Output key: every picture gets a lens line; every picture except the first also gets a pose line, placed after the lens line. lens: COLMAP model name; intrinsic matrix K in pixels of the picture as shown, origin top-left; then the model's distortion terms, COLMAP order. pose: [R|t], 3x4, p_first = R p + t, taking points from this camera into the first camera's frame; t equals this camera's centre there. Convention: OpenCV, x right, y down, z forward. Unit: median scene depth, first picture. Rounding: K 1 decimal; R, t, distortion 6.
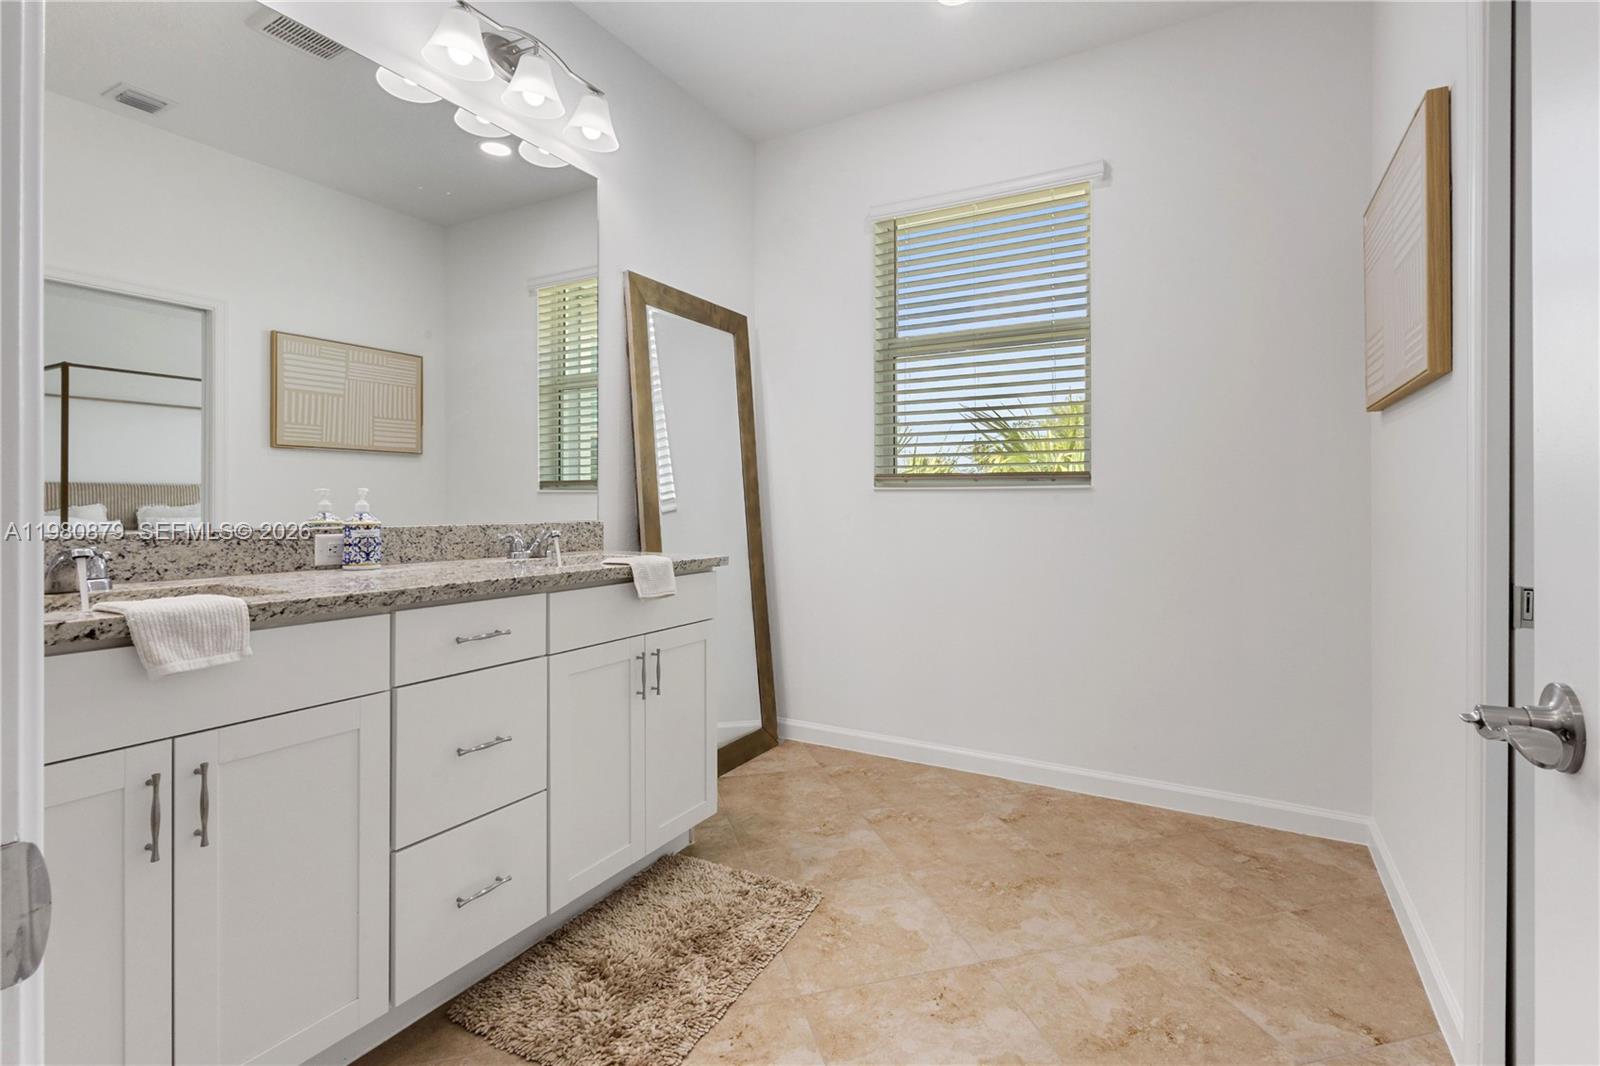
lens RADIAL K [[744.7, 0, 795.8], [0, 744.7, 504.2], [0, 0, 1]] dist [0.002108, 0.000368]
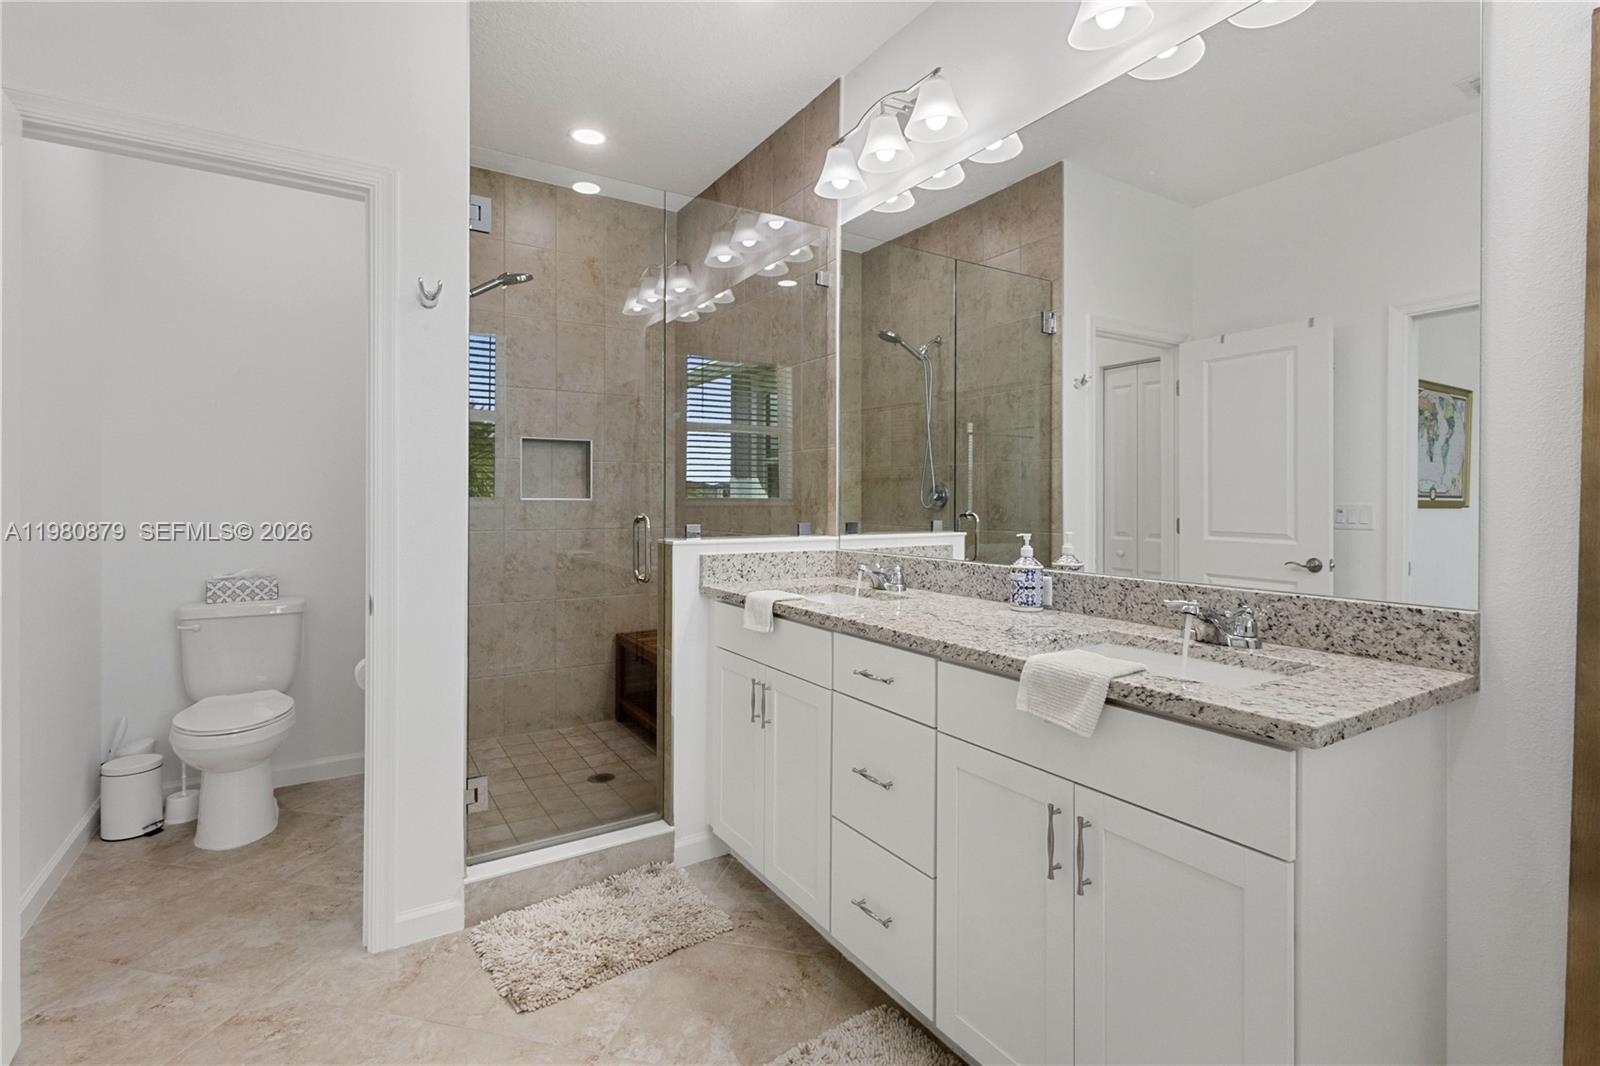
lens RADIAL K [[744.7, 0, 795.8], [0, 744.7, 504.2], [0, 0, 1]] dist [0.002108, 0.000368]
pose [[-0.462637, -0.001946, -0.886546, 0.459121], [-0.005893, 0.999982, 0.000880, -0.056284], [0.886528, 0.005631, -0.462640, 1.096416]]
